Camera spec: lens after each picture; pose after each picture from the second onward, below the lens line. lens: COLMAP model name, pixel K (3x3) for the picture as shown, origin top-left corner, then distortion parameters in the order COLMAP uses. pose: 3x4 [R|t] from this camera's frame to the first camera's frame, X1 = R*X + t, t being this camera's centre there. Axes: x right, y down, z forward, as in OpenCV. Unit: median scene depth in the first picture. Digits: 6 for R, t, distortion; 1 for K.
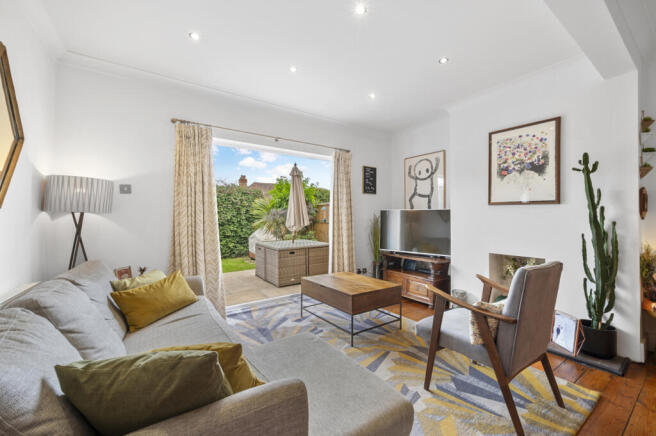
lens RADIAL K [[265.1, 0, 327.8], [0, 265.1, 217.0], [0, 0, 1]] dist [0.000027, 0.000233]
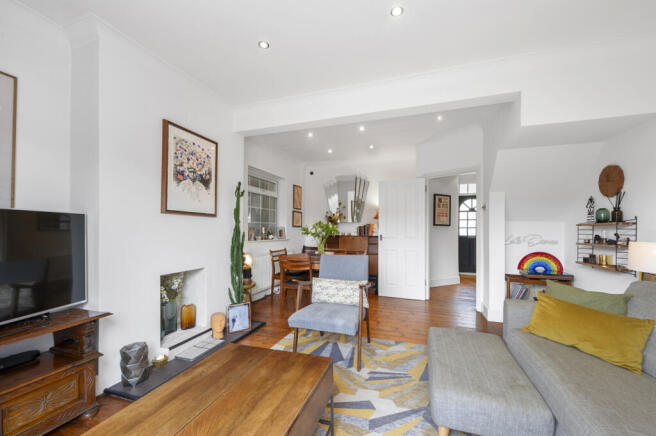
lens RADIAL K [[265.1, 0, 330.2], [0, 265.1, 231.5], [0, 0, 1]] dist [0.000027, 0.000233]
pose [[-0.605497, -0.006465, 0.795821, -0.329417], [0.001425, 0.999957, 0.009208, 0.002806], [-0.795846, 0.006709, -0.605462, 1.192974]]
